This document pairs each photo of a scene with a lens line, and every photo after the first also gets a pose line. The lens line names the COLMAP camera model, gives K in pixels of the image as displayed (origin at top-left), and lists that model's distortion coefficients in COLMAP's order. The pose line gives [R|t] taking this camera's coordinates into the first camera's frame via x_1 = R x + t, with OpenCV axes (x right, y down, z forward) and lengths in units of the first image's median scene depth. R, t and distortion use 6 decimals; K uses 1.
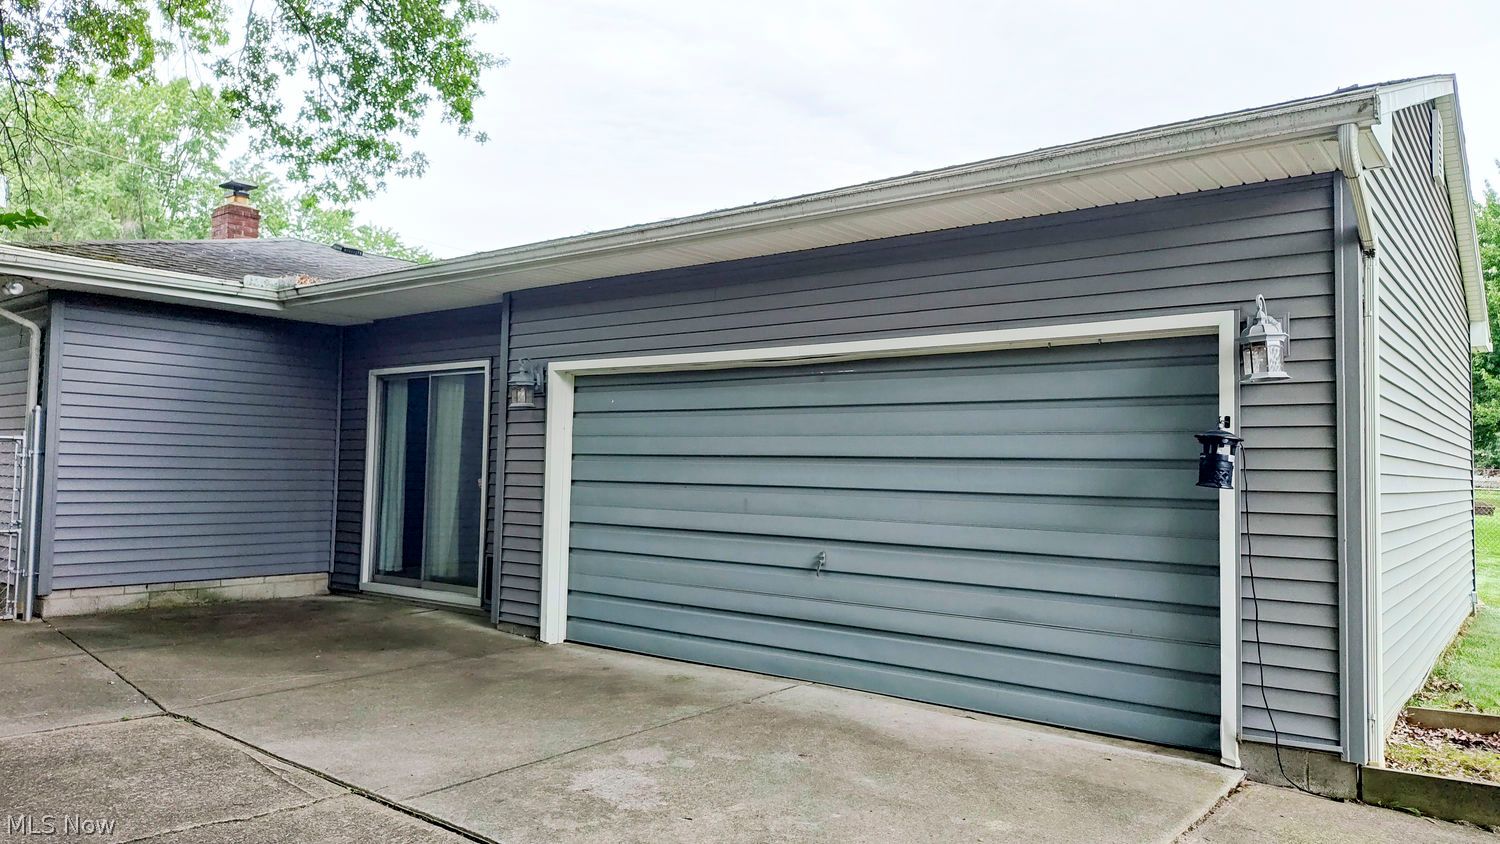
lens RADIAL K [[1038.4, 0, 775.7], [0, 1038.4, 421.9], [0, 0, 1]] dist [0.054090, -0.061748]
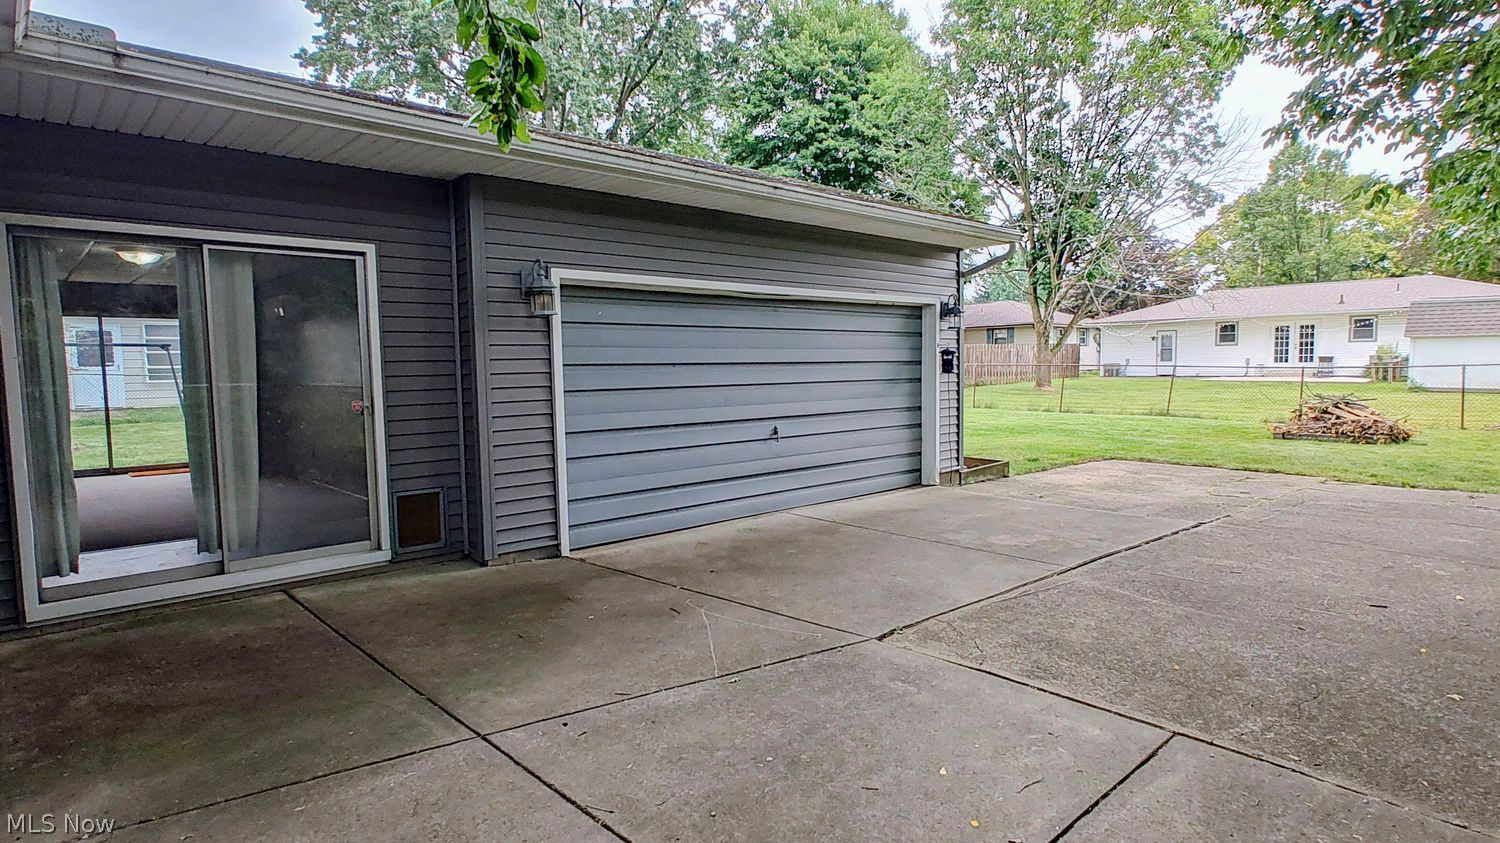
lens RADIAL K [[769.4, 0, 750.0], [0, 769.4, 421.5], [0, 0, 1]] dist [-0.000122, 0.000027]
pose [[0.186097, -0.093448, 0.978077, -1.019235], [-0.027323, 0.994590, 0.100224, 0.007620], [-0.982151, -0.045375, 0.182537, 0.803435]]
